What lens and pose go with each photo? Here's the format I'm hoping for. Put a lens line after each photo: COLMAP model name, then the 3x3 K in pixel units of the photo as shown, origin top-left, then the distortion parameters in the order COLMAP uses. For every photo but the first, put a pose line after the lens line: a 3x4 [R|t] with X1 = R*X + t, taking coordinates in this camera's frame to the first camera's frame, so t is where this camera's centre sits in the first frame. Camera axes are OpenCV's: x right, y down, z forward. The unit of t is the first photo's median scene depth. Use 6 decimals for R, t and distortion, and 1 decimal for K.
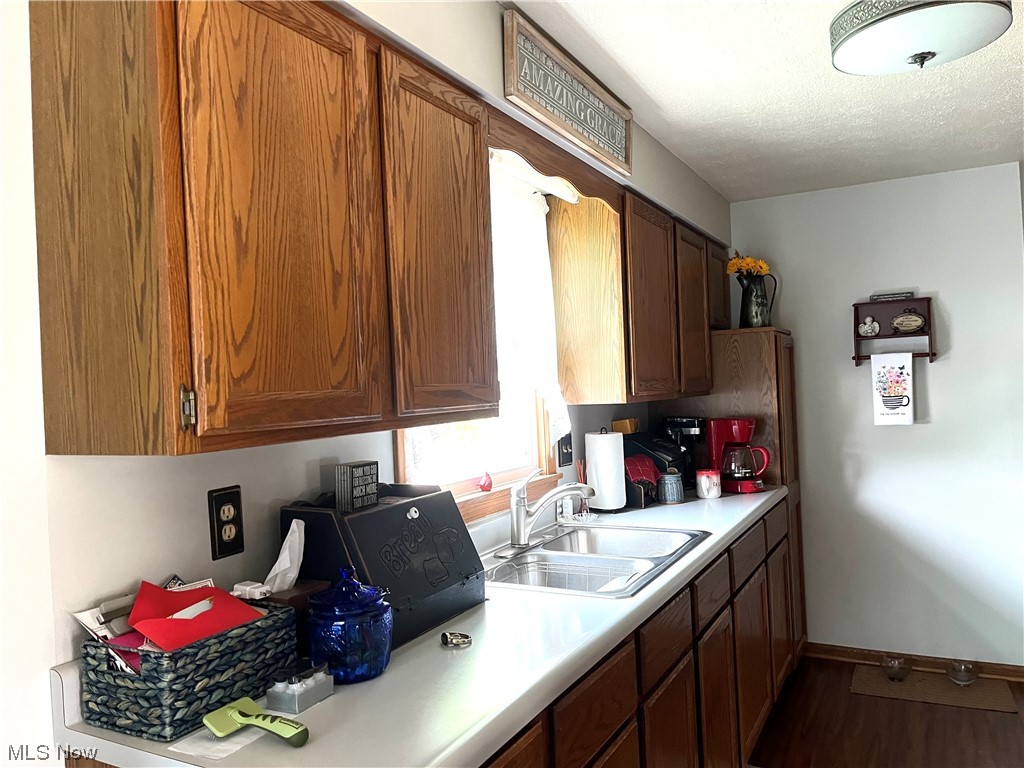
lens RADIAL K [[770.7, 0, 511.8], [0, 770.7, 391.5], [0, 0, 1]] dist [0.076608, -0.108066]
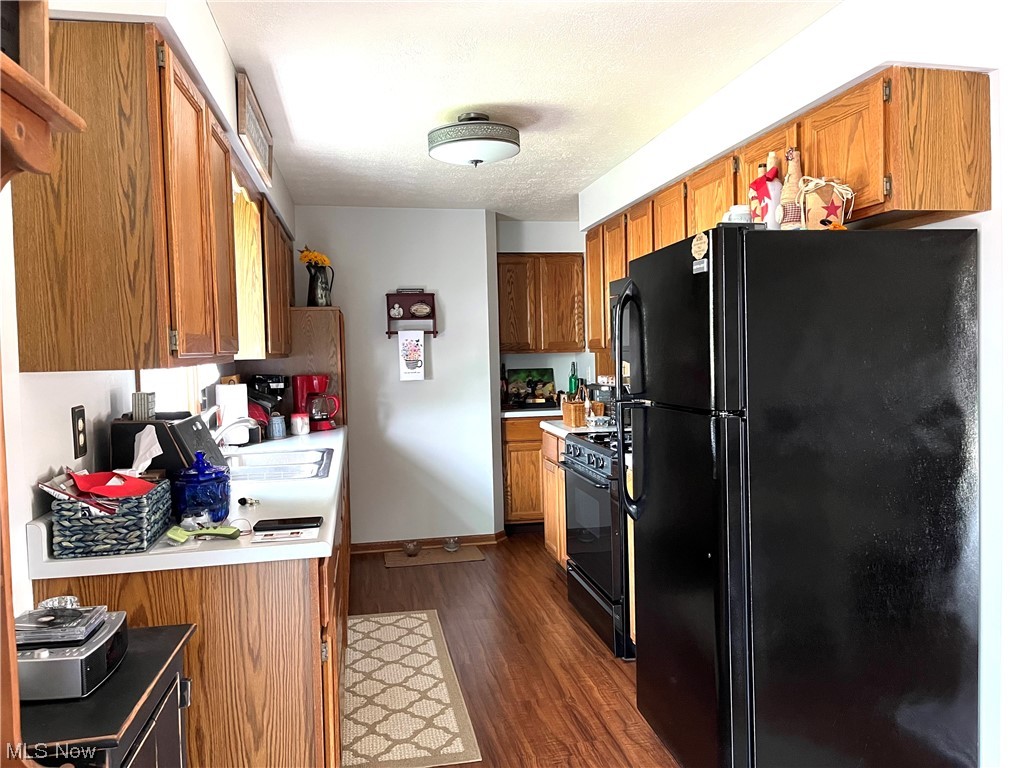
lens RADIAL K [[770.7, 0, 511.8], [0, 770.7, 391.5], [0, 0, 1]] dist [0.076608, -0.108066]
pose [[0.772185, -0.011313, 0.635297, -0.278854], [-0.007152, 0.999623, 0.026494, 0.024792], [-0.635357, -0.025002, 0.771813, -0.221354]]
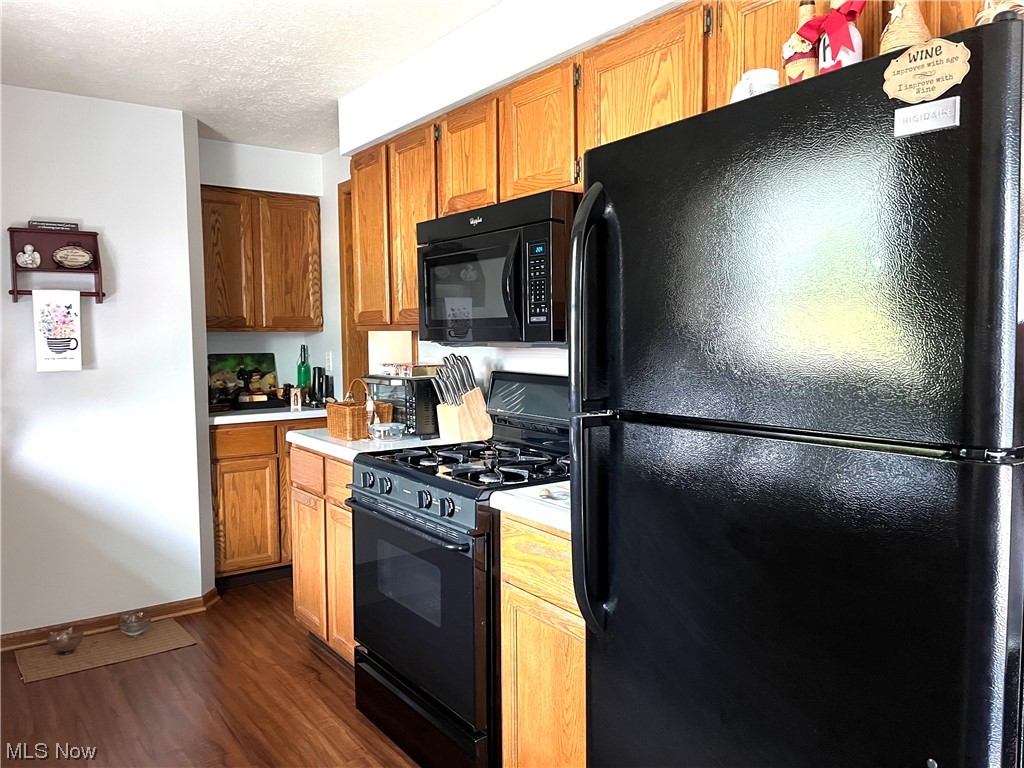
lens RADIAL K [[770.7, 0, 511.8], [0, 770.7, 391.5], [0, 0, 1]] dist [0.076608, -0.108066]
pose [[0.433393, -0.031951, 0.900639, -0.090508], [-0.009193, 0.999163, 0.039870, 0.026316], [-0.901158, -0.025559, 0.432736, 0.153677]]
